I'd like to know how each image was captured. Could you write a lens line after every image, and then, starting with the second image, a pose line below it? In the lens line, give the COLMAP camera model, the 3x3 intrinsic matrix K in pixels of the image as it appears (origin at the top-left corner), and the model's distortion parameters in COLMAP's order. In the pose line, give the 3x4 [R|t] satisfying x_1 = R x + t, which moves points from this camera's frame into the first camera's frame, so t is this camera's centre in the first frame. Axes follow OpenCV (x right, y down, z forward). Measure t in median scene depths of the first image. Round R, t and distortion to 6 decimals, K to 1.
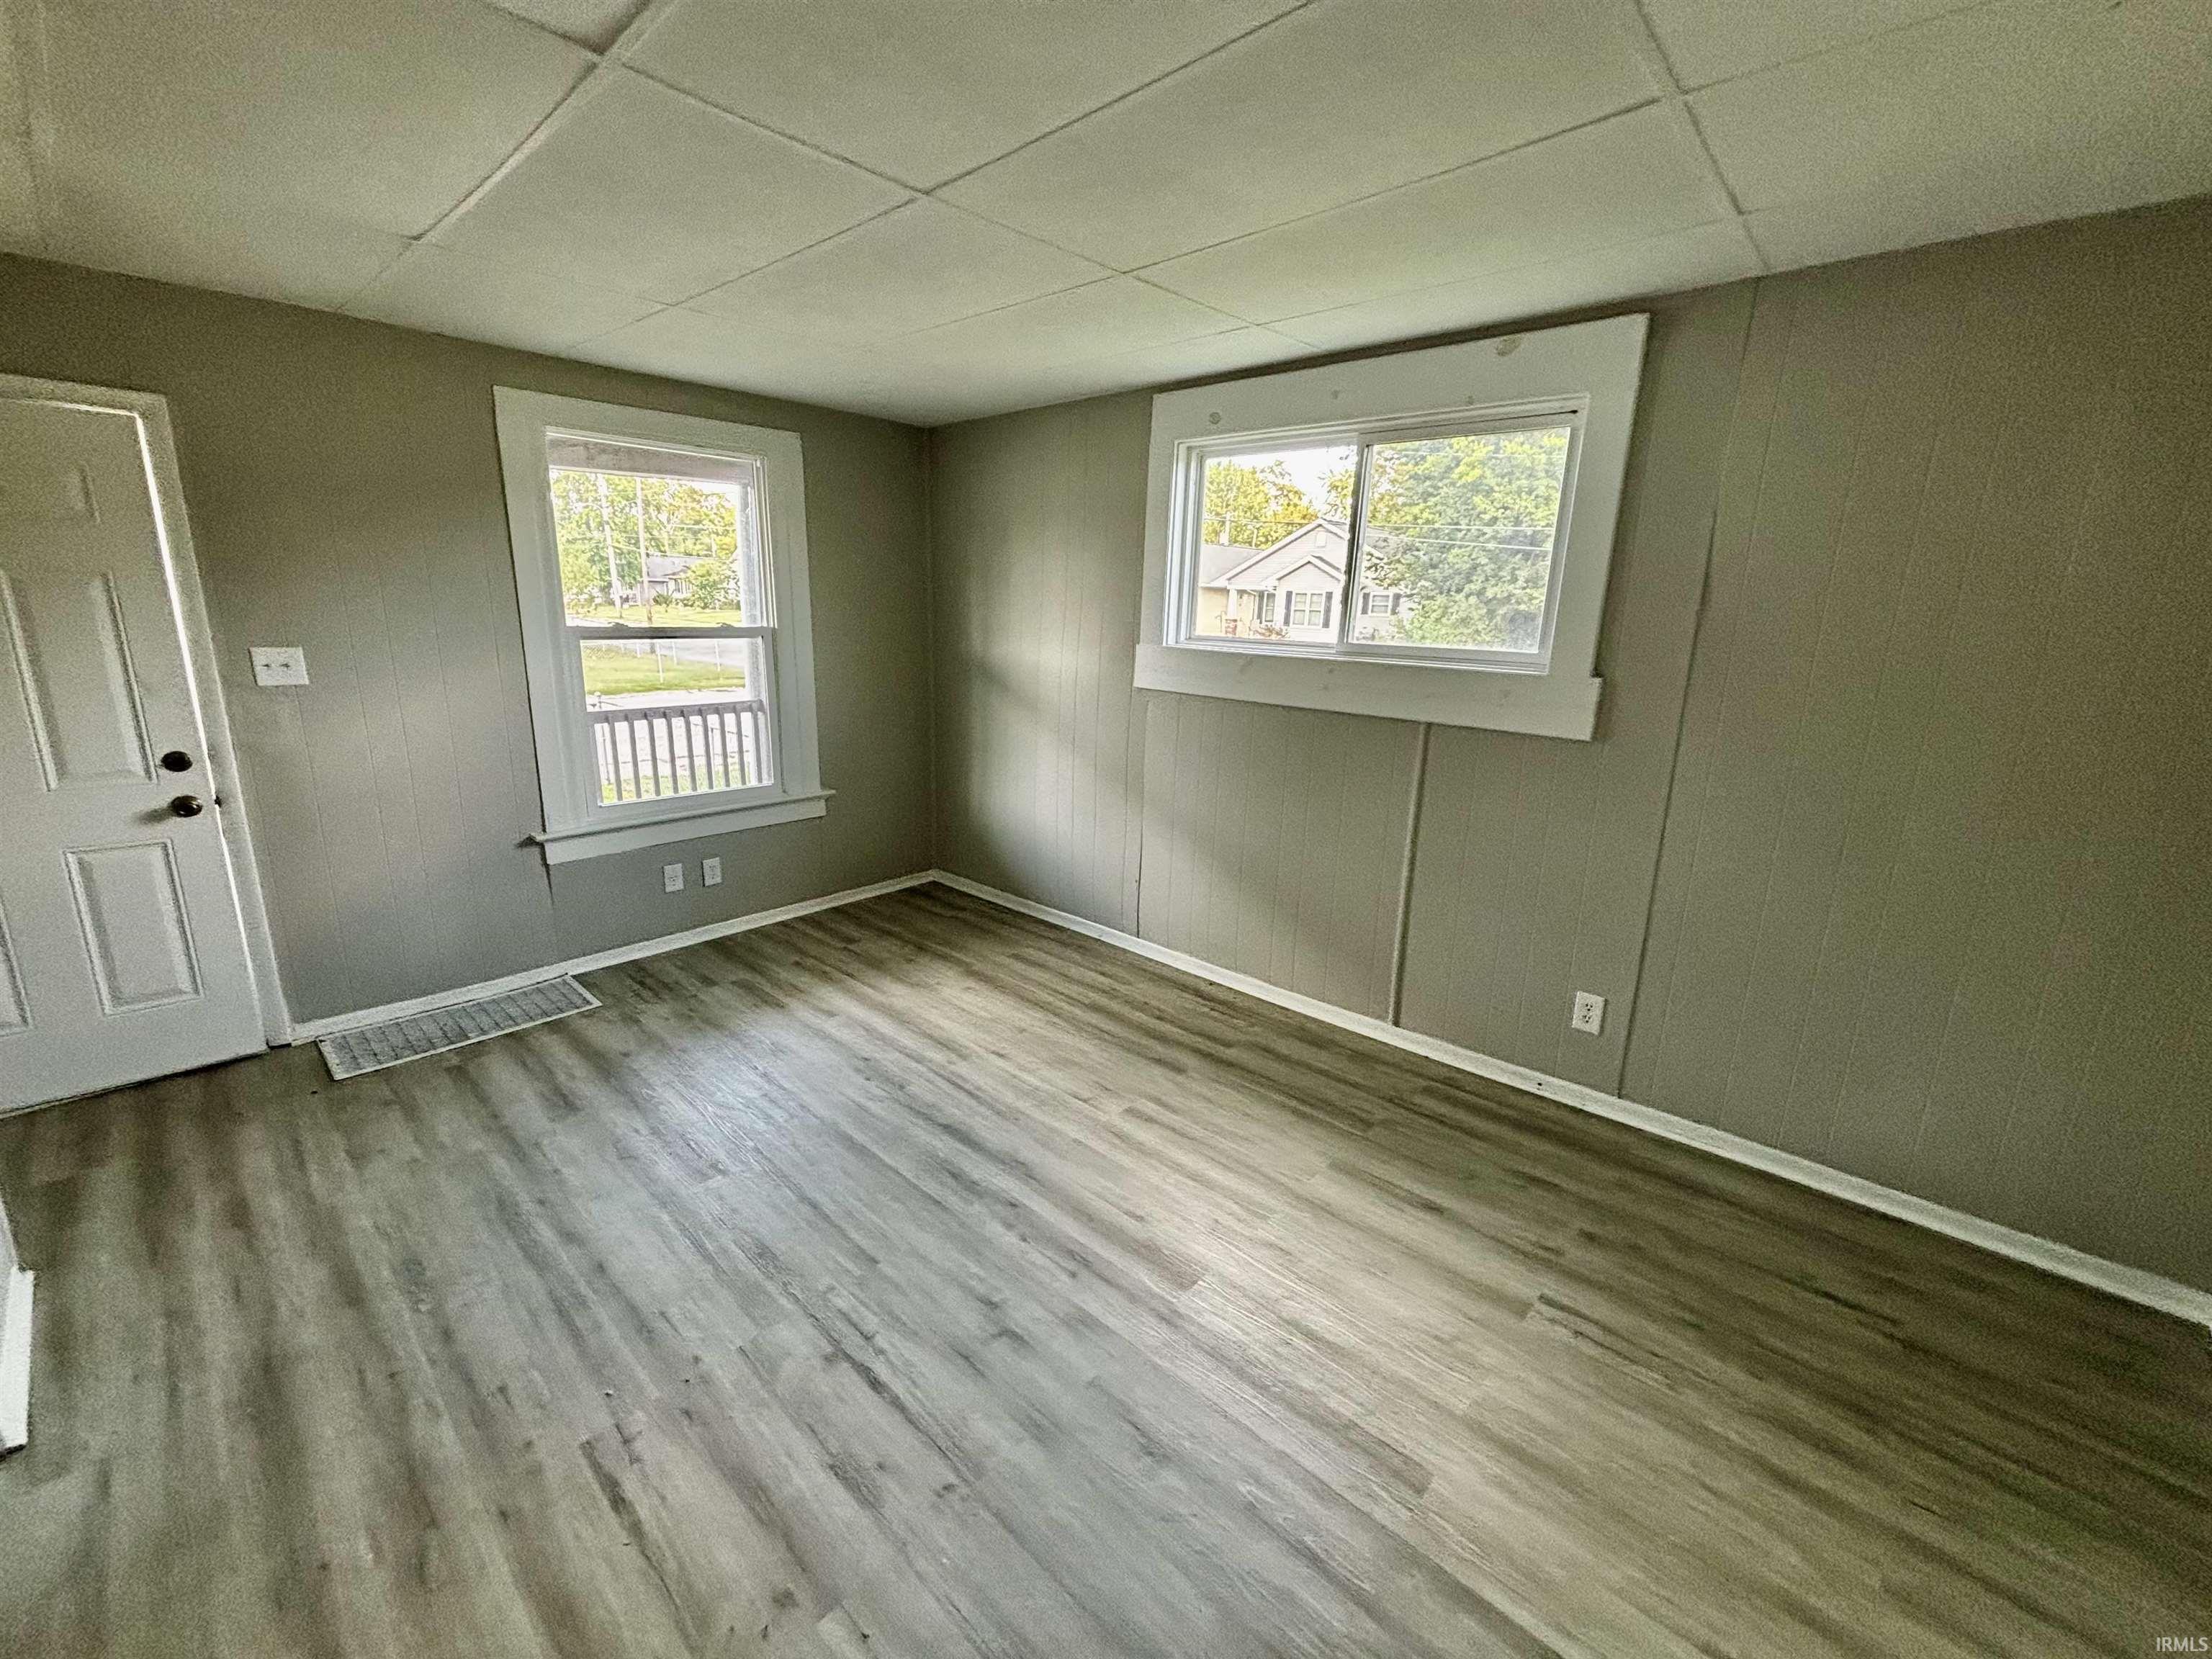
lens RADIAL K [[897.0, 0, 1106.0], [0, 897.0, 829.5], [0, 0, 1]] dist [-0.000627, -0.000332]
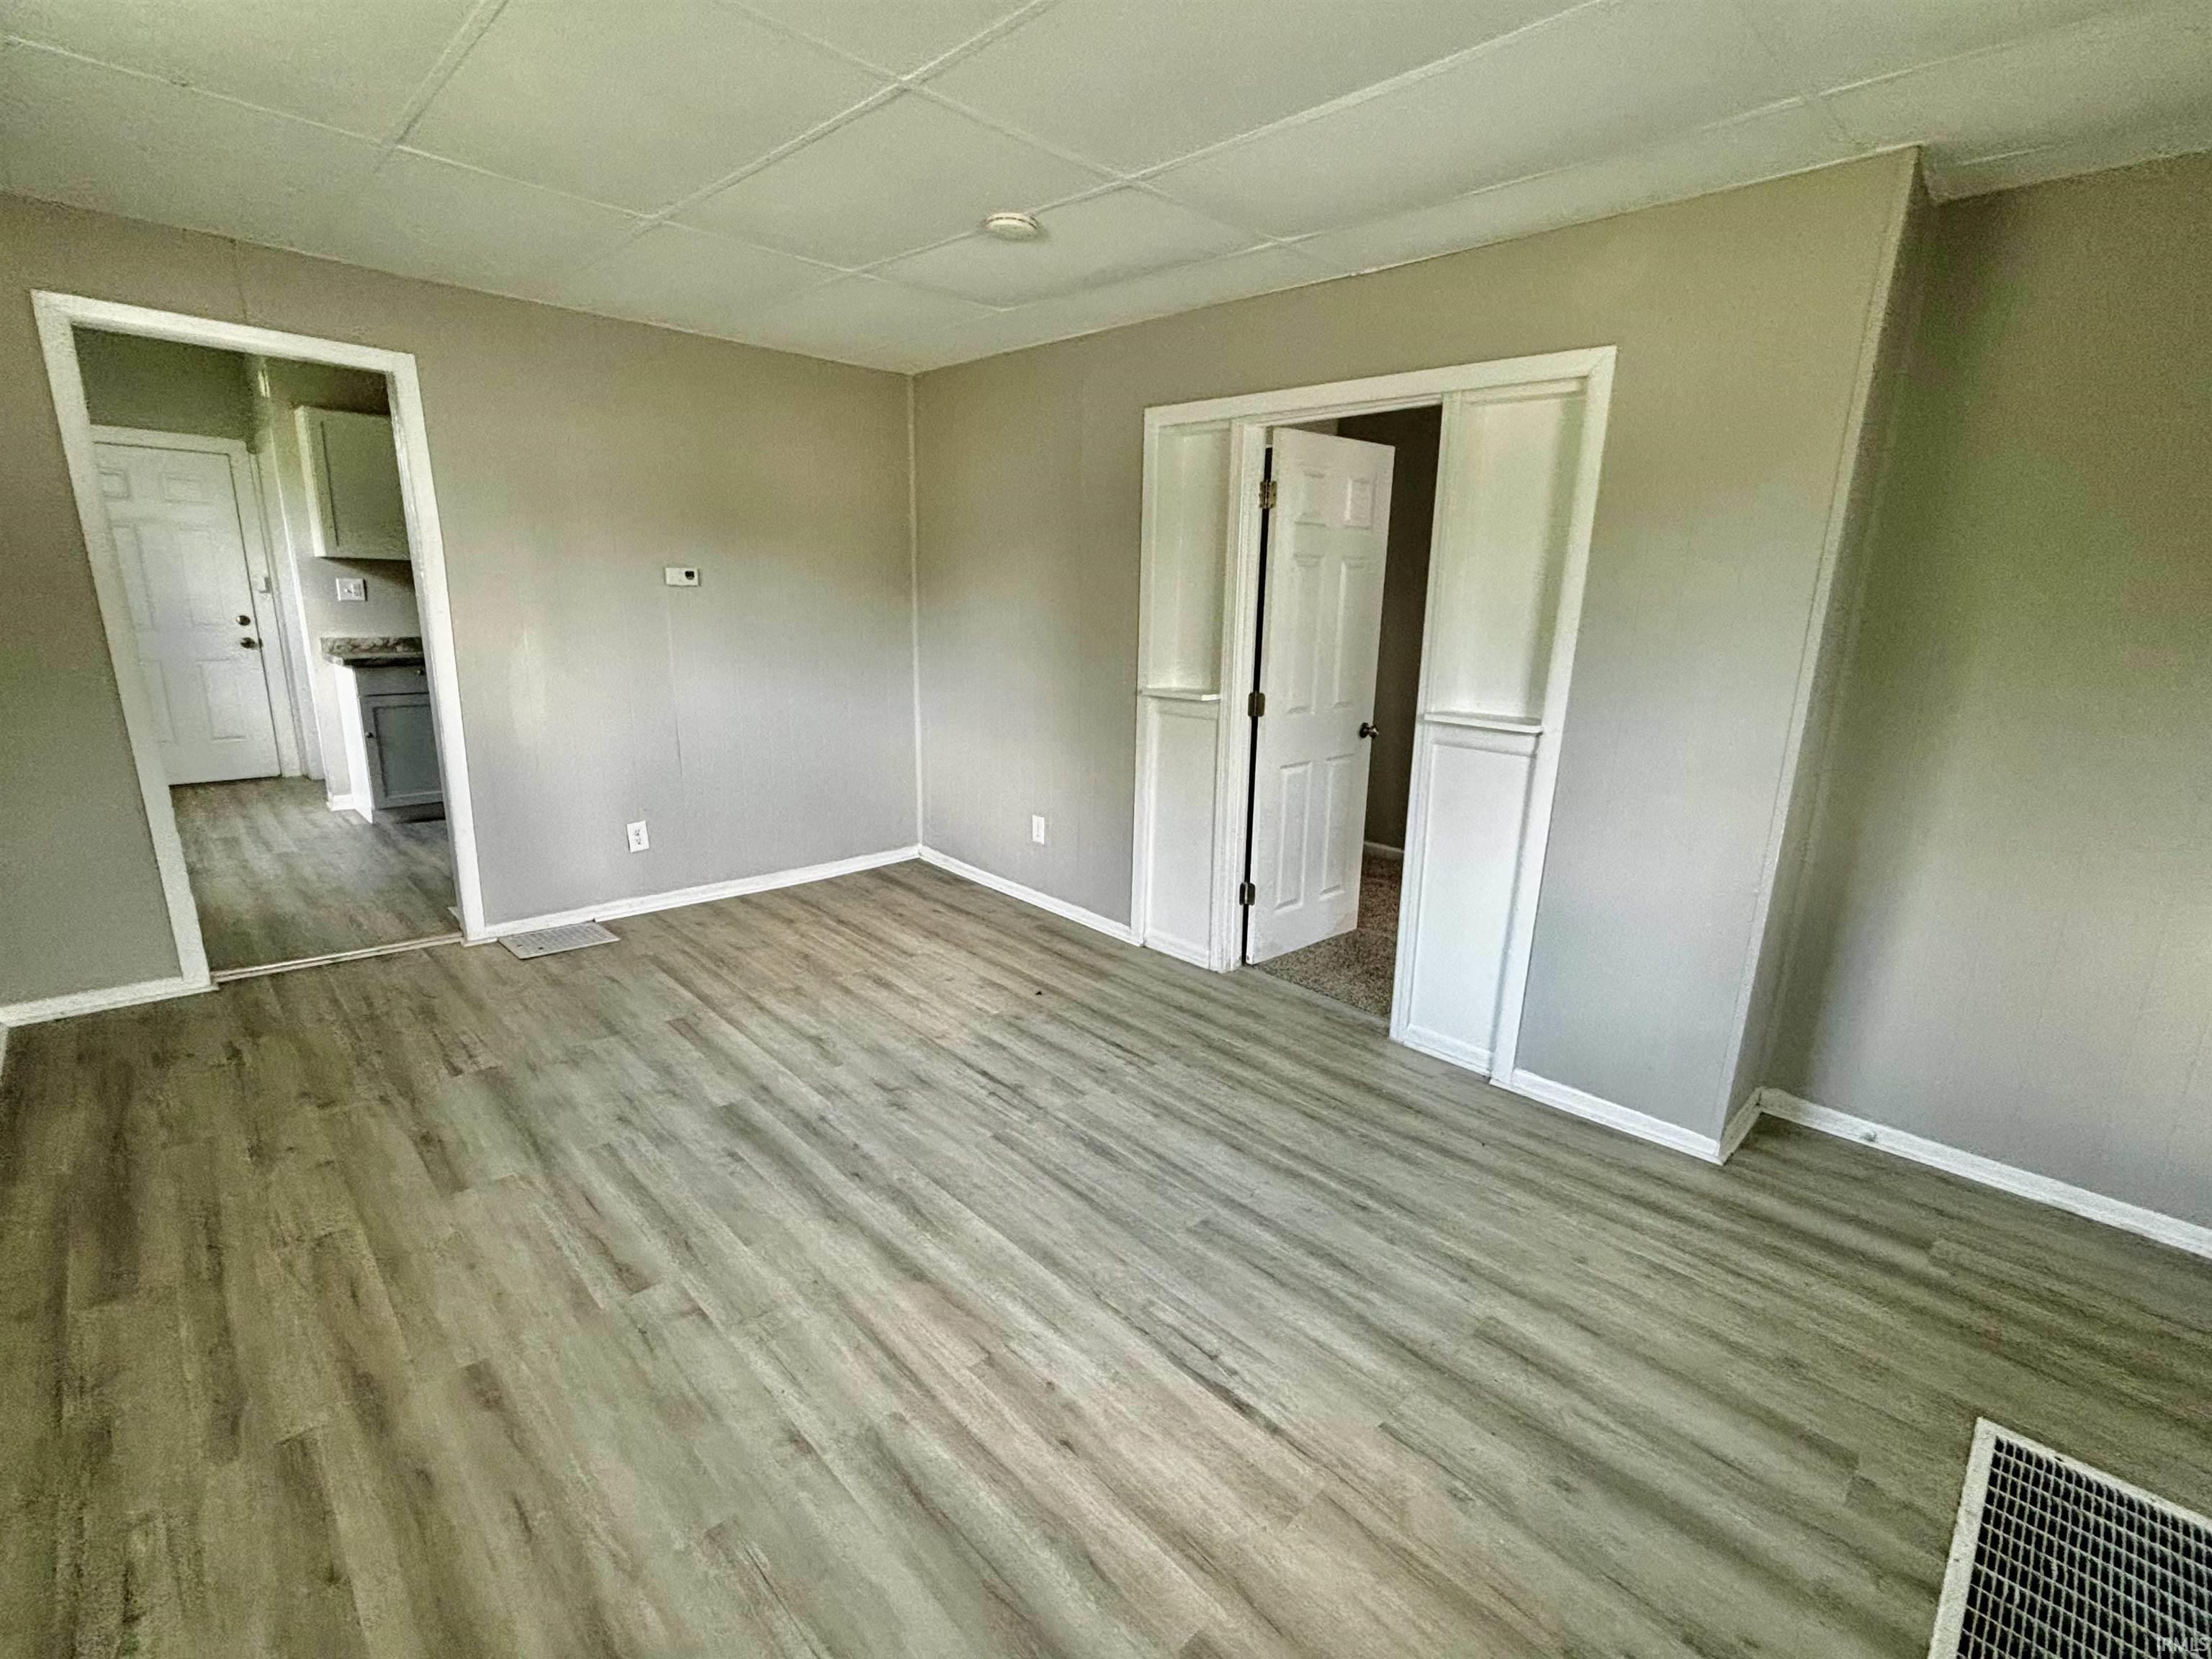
lens RADIAL K [[1003.4, 0, 1106.0], [0, 1003.4, 829.5], [0, 0, 1]] dist [0.002395, 0.000317]
pose [[-0.997559, -0.062060, 0.032020, -0.388243], [-0.040057, 0.884100, 0.465579, -0.413904], [-0.057202, 0.463159, -0.884427, 1.812830]]
